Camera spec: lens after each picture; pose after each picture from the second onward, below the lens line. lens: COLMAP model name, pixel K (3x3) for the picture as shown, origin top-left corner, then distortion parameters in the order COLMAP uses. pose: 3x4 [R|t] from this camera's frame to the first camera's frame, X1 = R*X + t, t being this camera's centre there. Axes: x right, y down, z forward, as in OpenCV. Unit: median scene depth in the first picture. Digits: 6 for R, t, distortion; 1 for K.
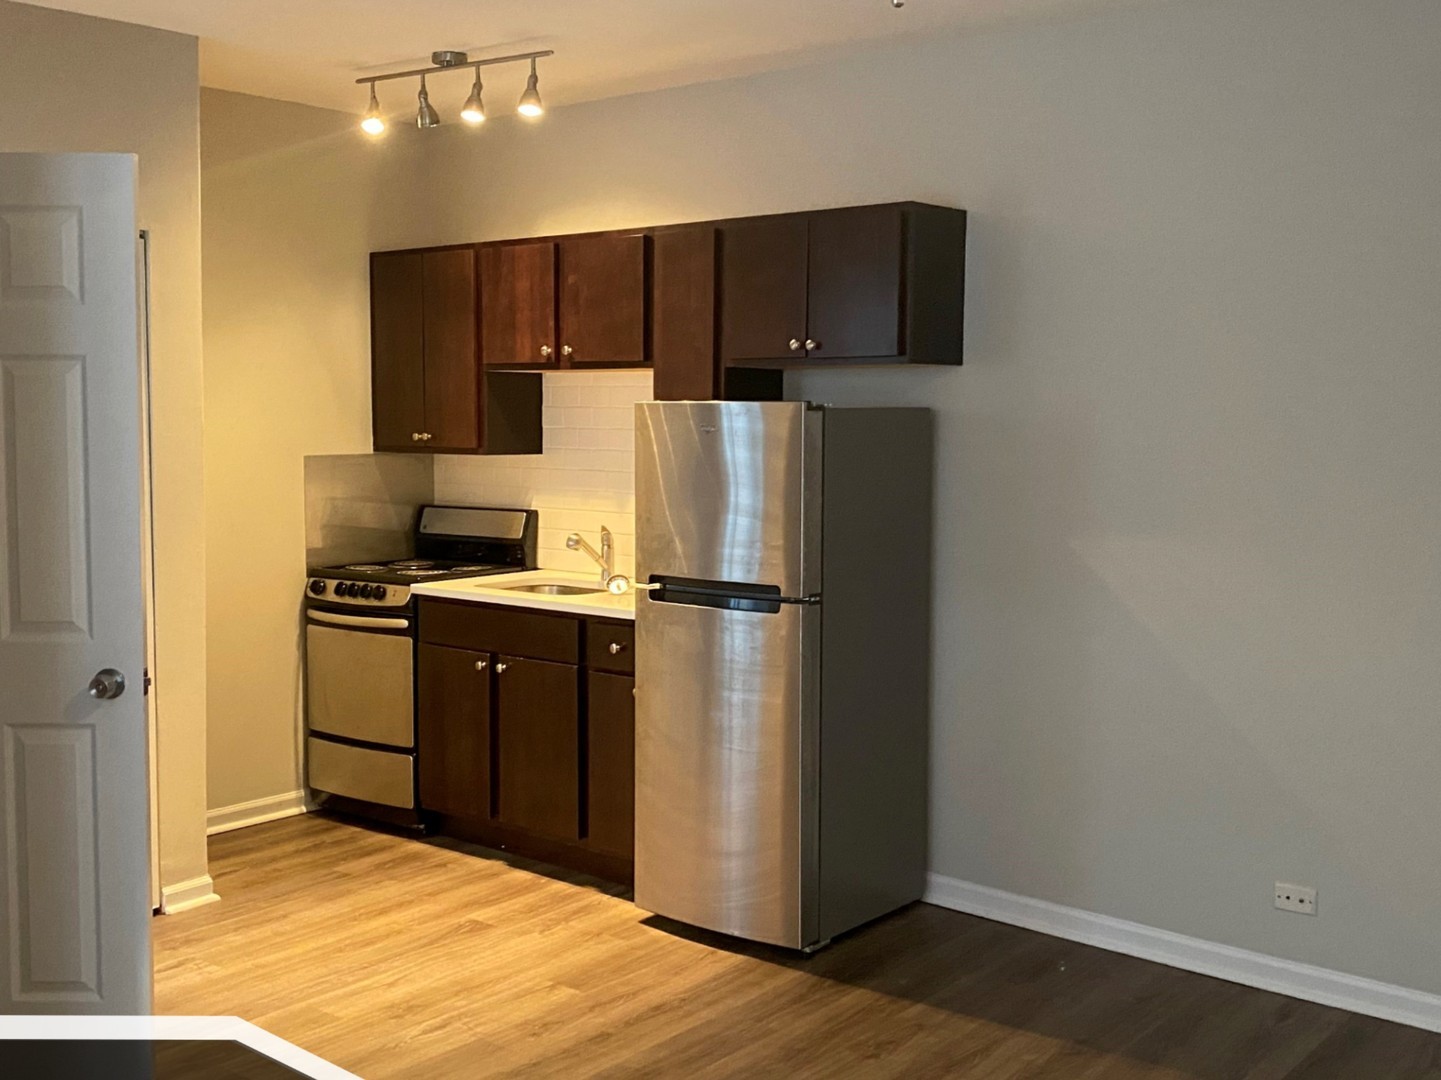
lens RADIAL K [[1617.5, 0, 718.1], [0, 1617.5, 541.4], [0, 0, 1]] dist [0.017349, 0.000000]
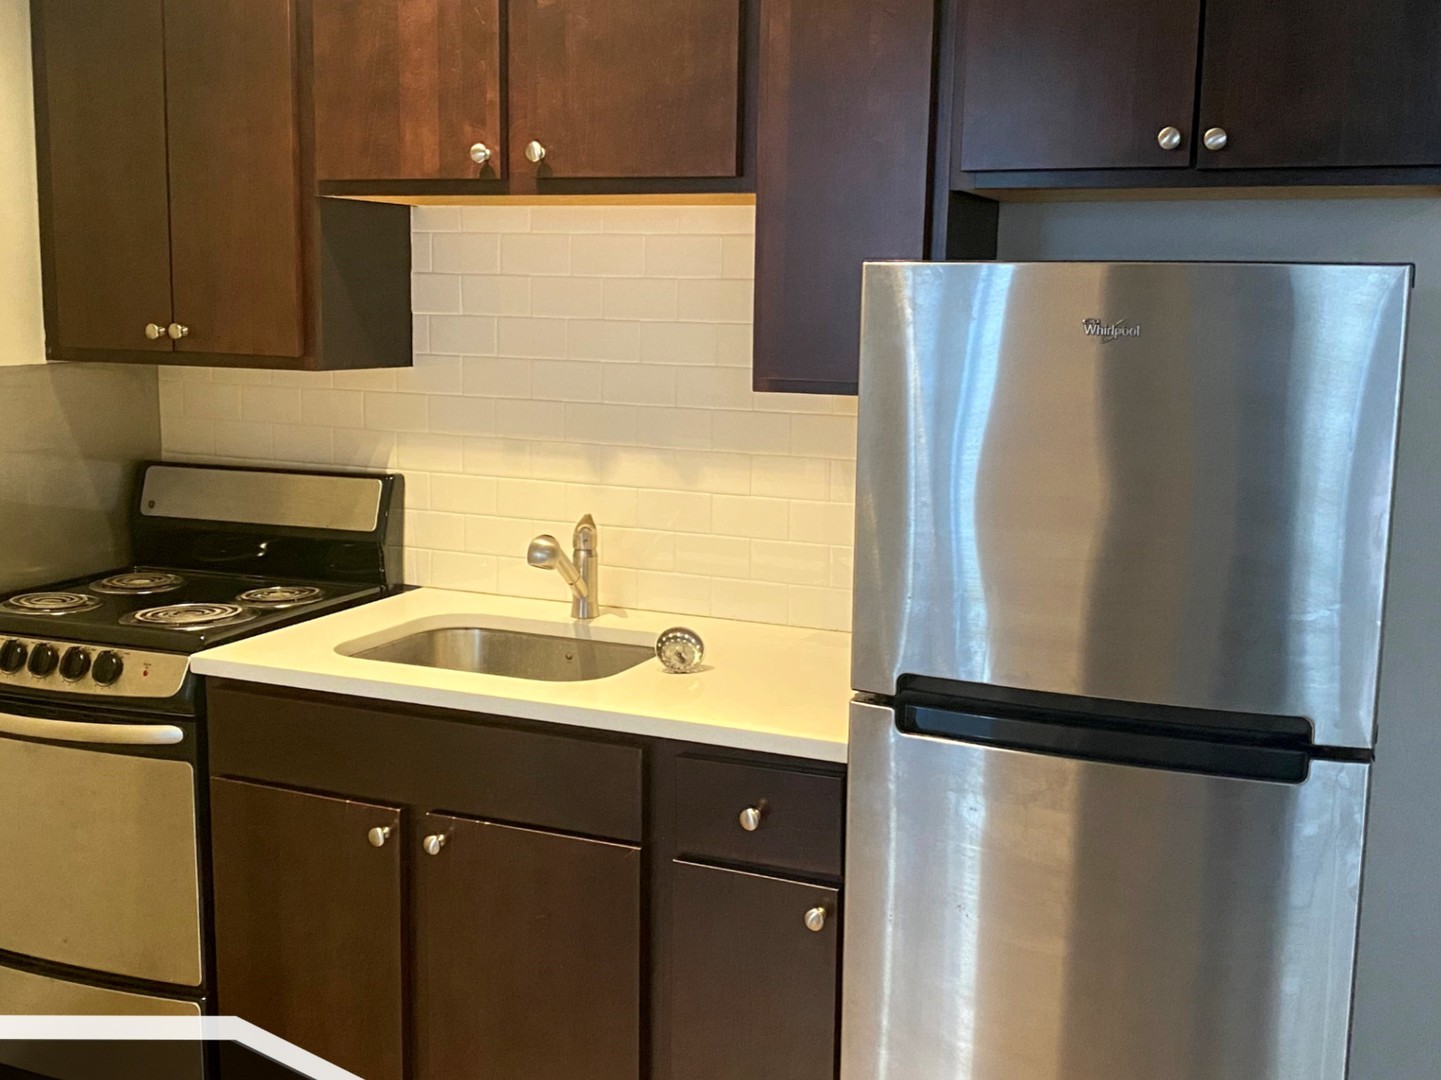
lens RADIAL K [[1617.5, 0, 724.9], [0, 1617.5, 536.2], [0, 0, 1]] dist [0.017349, 0.000000]
pose [[0.959150, -0.031981, 0.281085, -0.165713], [0.011610, 0.997203, 0.073840, -0.038314], [-0.282660, -0.067560, 0.956838, 0.493903]]
